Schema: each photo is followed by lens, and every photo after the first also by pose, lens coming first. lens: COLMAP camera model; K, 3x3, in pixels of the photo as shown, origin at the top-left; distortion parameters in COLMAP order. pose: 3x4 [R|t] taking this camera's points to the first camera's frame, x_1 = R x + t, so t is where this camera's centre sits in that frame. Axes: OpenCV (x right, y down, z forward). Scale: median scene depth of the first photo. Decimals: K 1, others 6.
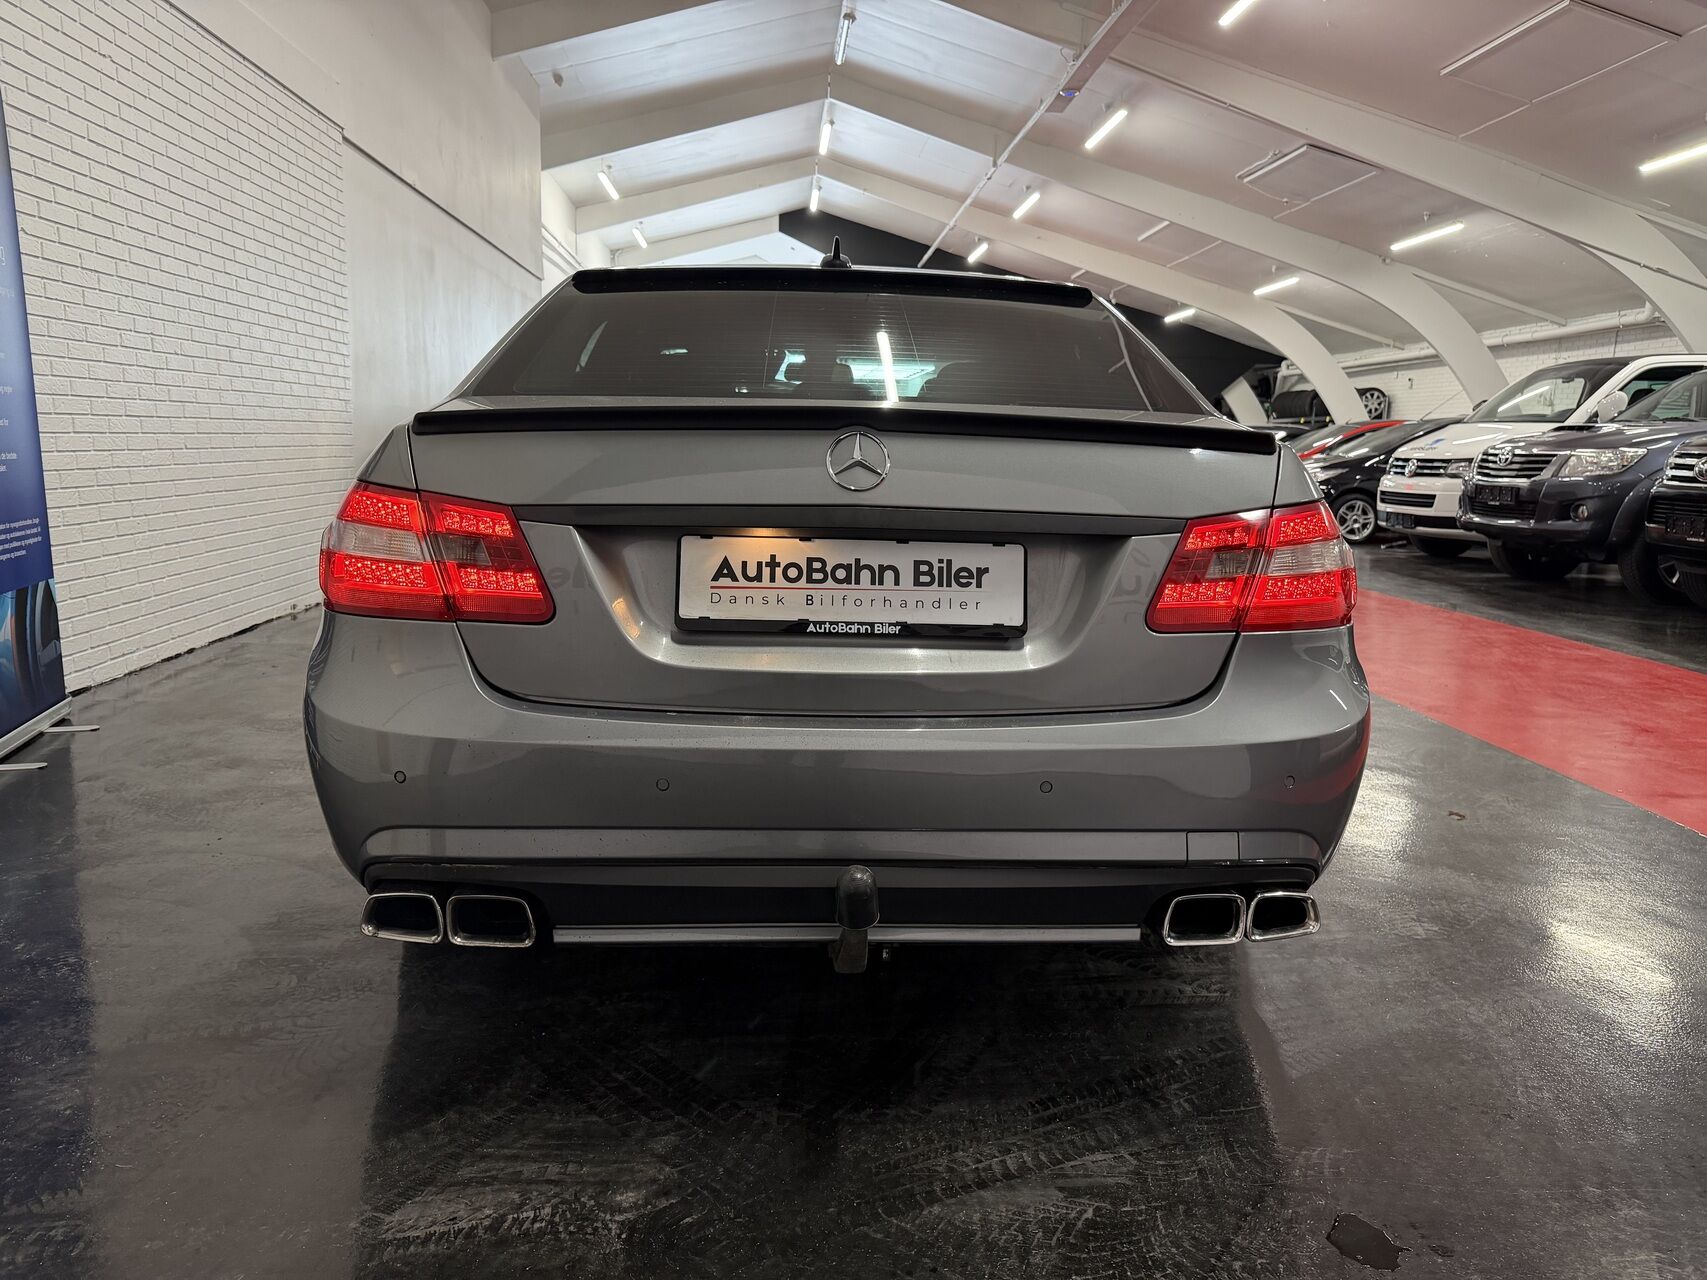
lens RADIAL K [[1206.9, 0, 853.5], [0, 1206.9, 640.0], [0, 0, 1]] dist [0.023155, -0.033068]
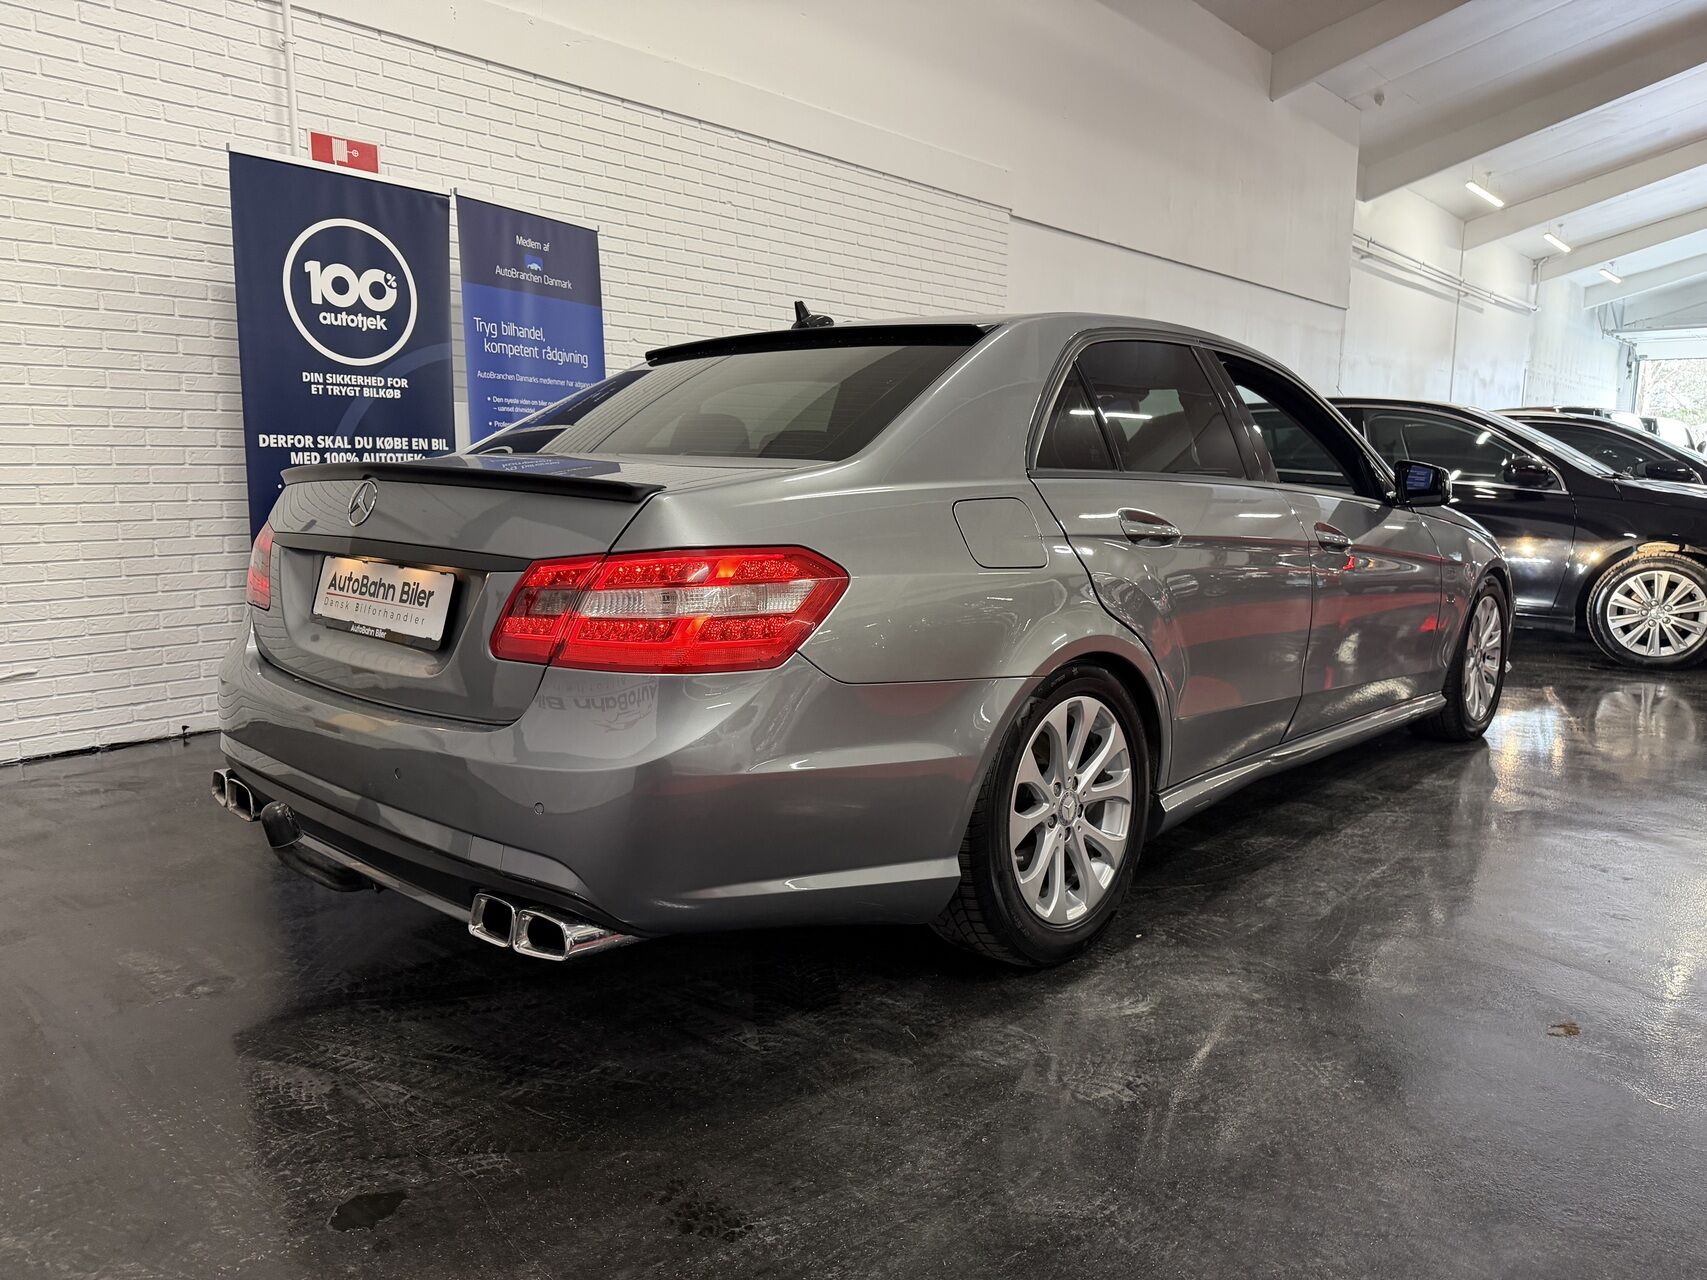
lens RADIAL K [[1194.5, 0, 855.2], [0, 1194.5, 631.6], [0, 0, 1]] dist [0.082648, -0.111924]
pose [[0.706923, 0.083394, -0.702357, 0.612634], [-0.106264, 0.994276, 0.011101, -0.037594], [0.699262, 0.066788, 0.711738, 0.203324]]
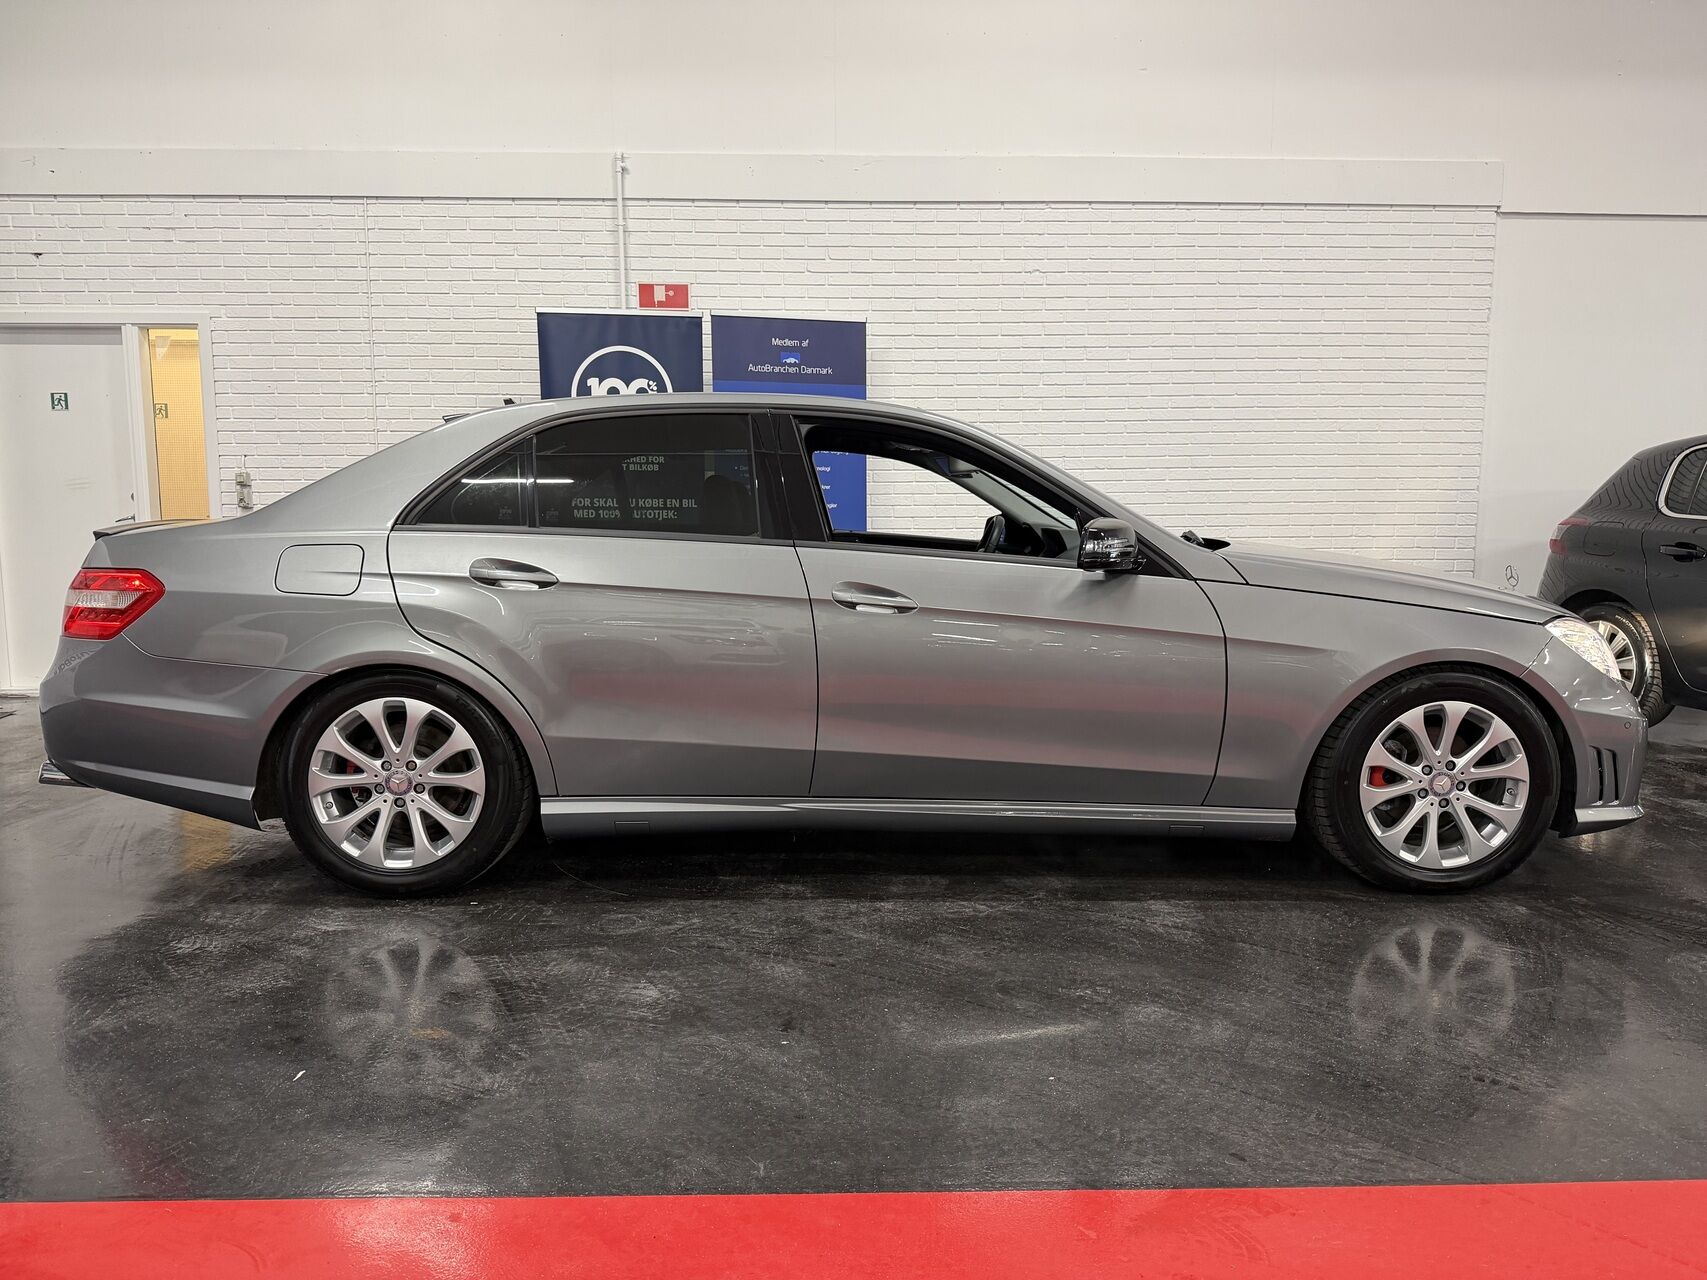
lens RADIAL K [[1169.3, 0, 877.9], [0, 1169.3, 670.9], [0, 0, 1]] dist [0.113210, -0.166919]
pose [[-0.023420, 0.116259, -0.992943, 1.087309], [-0.164247, 0.979272, 0.118532, -0.187333], [0.986141, 0.165864, -0.003839, 1.133491]]
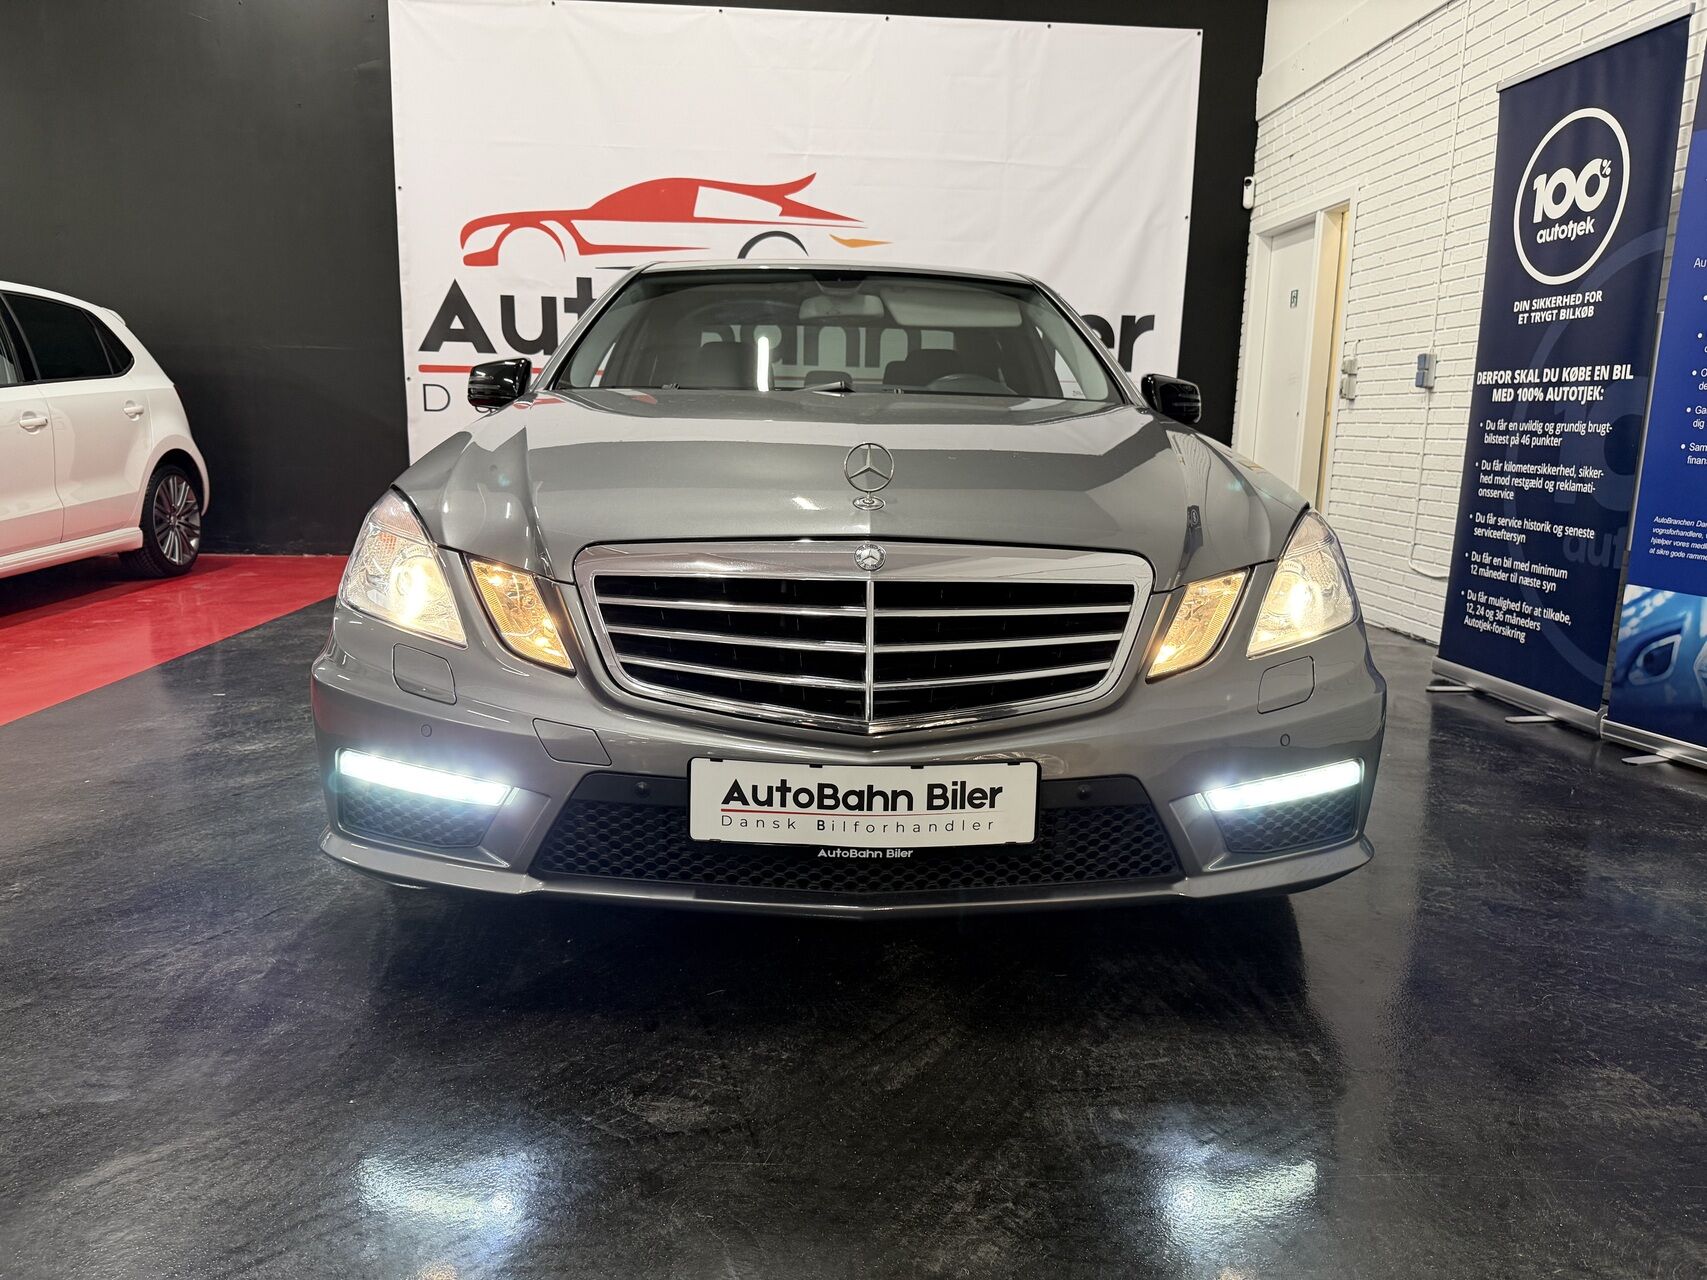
lens RADIAL K [[1218.0, 0, 840.4], [0, 1218.0, 635.7], [0, 0, 1]] dist [0.045234, -0.072078]
pose [[-0.998718, -0.049707, 0.009562, -0.042309], [-0.043697, 0.941979, 0.332815, -0.279923], [-0.025551, 0.331970, -0.942944, 1.834183]]
